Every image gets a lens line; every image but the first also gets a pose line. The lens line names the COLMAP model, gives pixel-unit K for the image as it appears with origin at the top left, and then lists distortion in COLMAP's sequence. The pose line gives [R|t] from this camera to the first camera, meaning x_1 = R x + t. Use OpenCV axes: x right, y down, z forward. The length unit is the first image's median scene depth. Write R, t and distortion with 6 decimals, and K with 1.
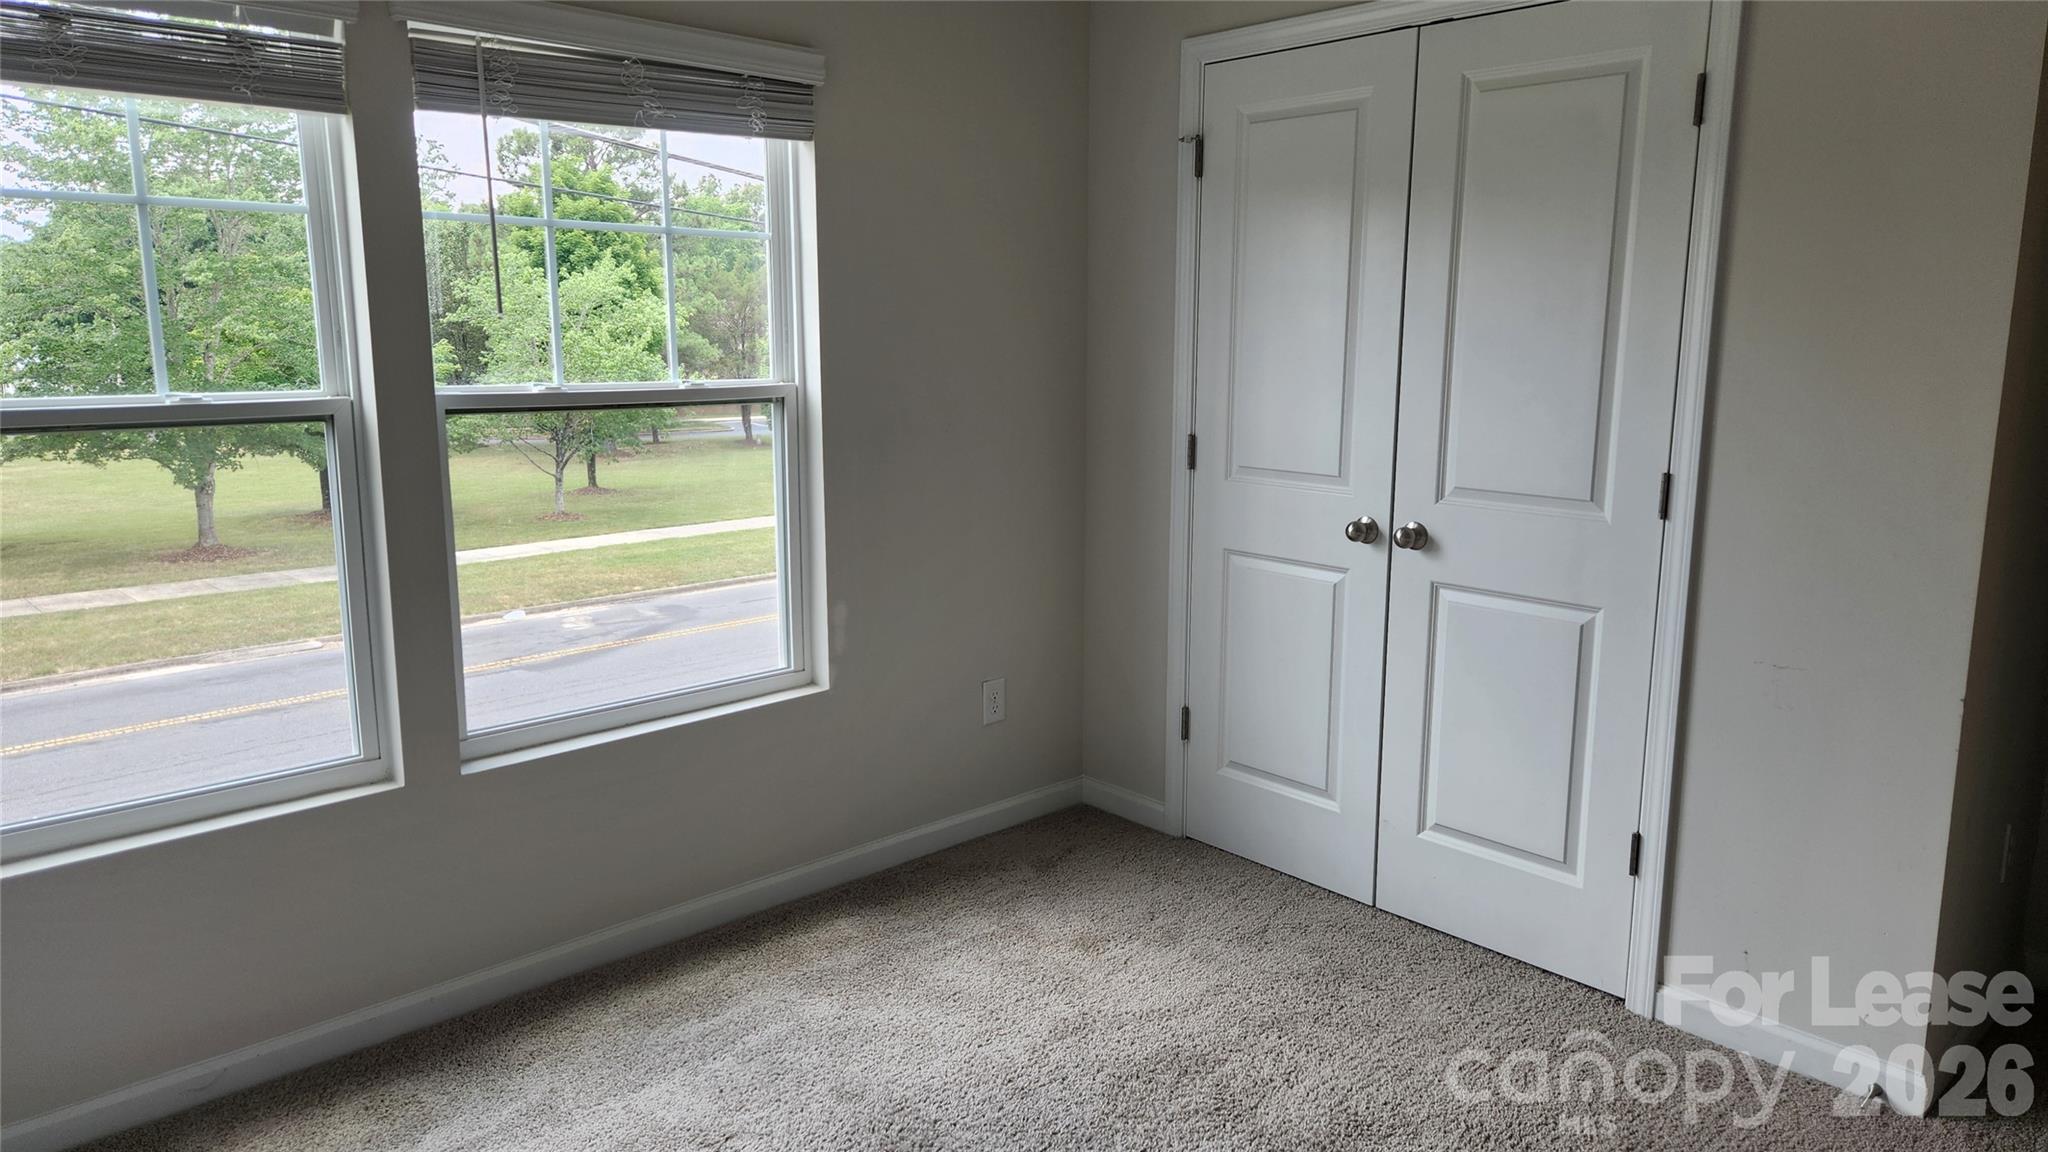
lens RADIAL K [[1387.6, 0, 1024.0], [0, 1387.6, 576.0], [0, 0, 1]] dist [0.022641, -0.000265]
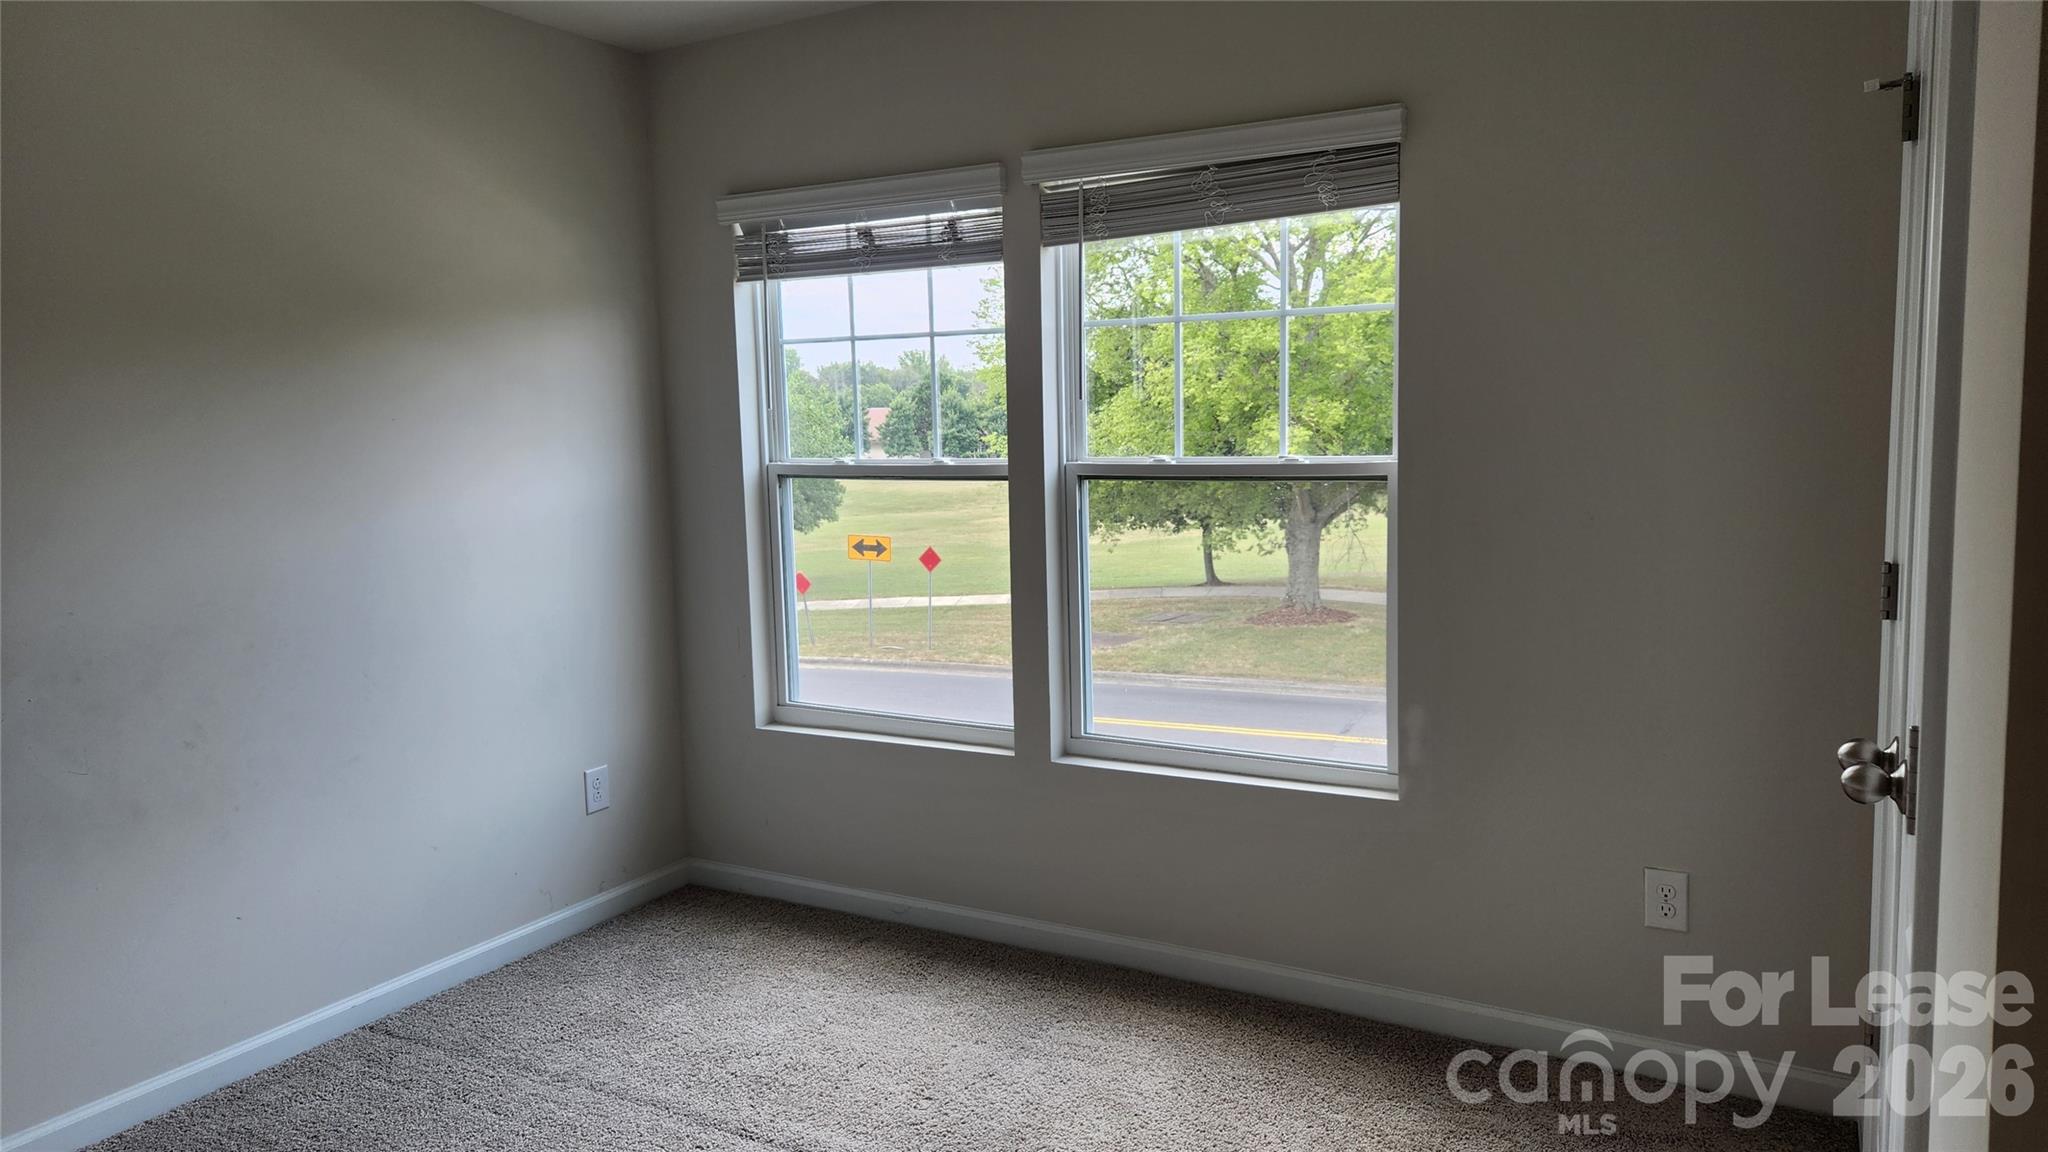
lens RADIAL K [[1209.9, 0, 1028.6], [0, 1209.9, 521.1], [0, 0, 1]] dist [0.000179, -0.000513]
pose [[0.315207, 0.077114, -0.945885, 0.522358], [-0.140977, 0.989440, 0.033685, -0.092437], [0.938494, 0.122730, 0.322749, 0.517702]]
